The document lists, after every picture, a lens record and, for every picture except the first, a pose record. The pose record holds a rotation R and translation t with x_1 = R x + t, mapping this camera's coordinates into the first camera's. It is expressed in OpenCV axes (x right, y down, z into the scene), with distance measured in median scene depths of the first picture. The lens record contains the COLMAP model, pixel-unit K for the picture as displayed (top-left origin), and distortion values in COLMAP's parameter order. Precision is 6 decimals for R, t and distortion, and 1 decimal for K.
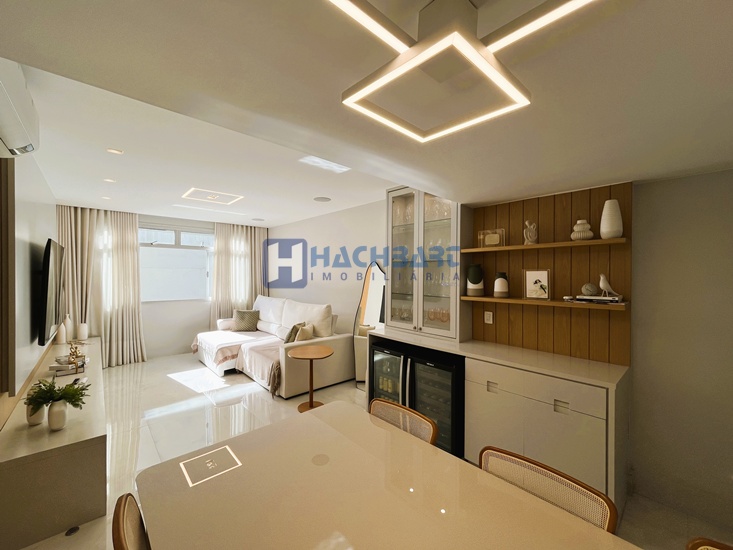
lens RADIAL K [[296.9, 0, 365.0], [0, 296.9, 275.2], [0, 0, 1]] dist [-0.007325, 0.000001]
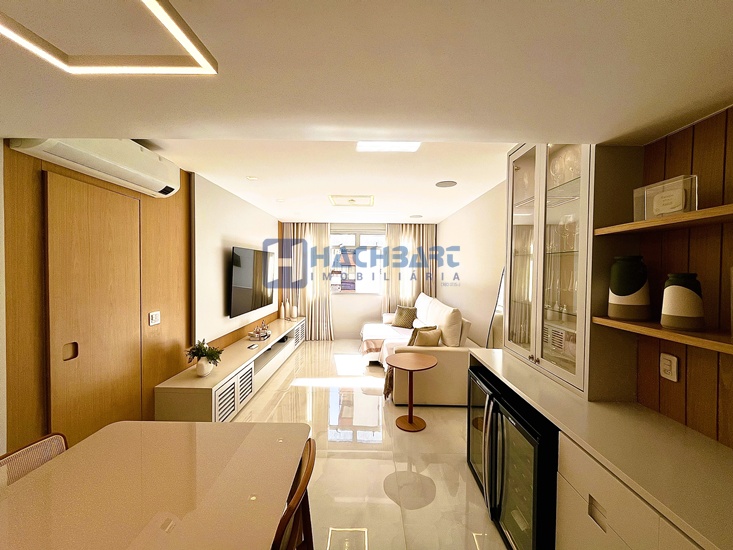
lens RADIAL K [[296.9, 0, 365.0], [0, 296.9, 275.2], [0, 0, 1]] dist [-0.007325, 0.000001]
pose [[0.732367, 0.017324, -0.680690, 0.240942], [-0.011014, 0.999847, 0.013597, -0.004216], [0.680822, -0.002461, 0.732445, 0.202957]]
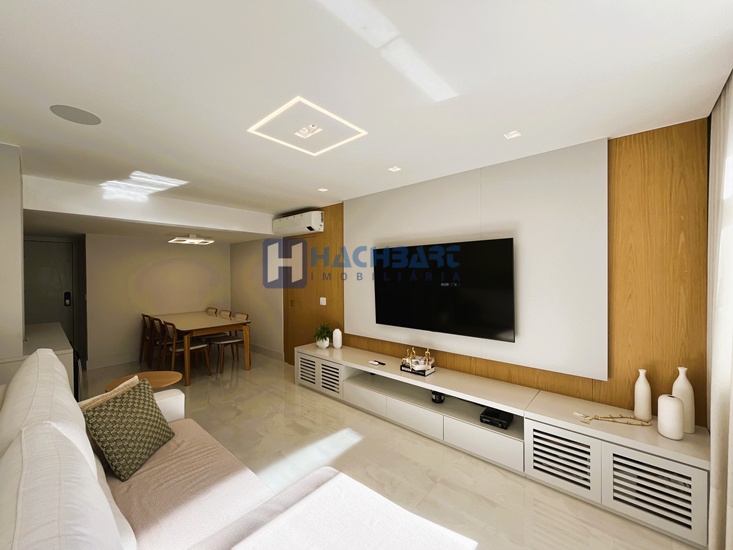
lens RADIAL K [[296.9, 0, 365.0], [0, 296.9, 275.2], [0, 0, 1]] dist [-0.007325, 0.000001]
pose [[-0.994789, 0.005633, -0.101798, -0.493068], [0.004094, 0.999874, 0.015325, -0.007192], [0.101872, 0.014828, -0.994687, 1.364620]]
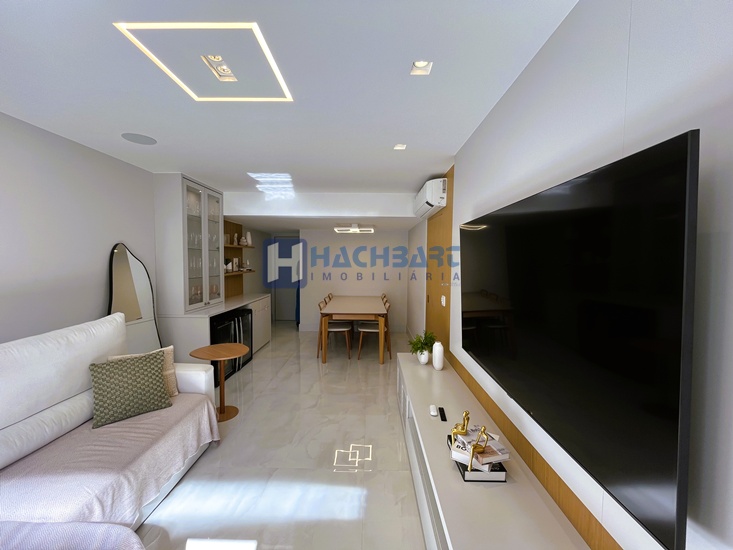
lens RADIAL K [[296.9, 0, 365.0], [0, 296.9, 275.2], [0, 0, 1]] dist [-0.007325, 0.000001]
pose [[-0.728524, -0.043815, 0.683617, -0.820172], [-0.004692, 0.998248, 0.058981, -0.011426], [-0.685004, 0.039761, -0.727454, 1.024992]]
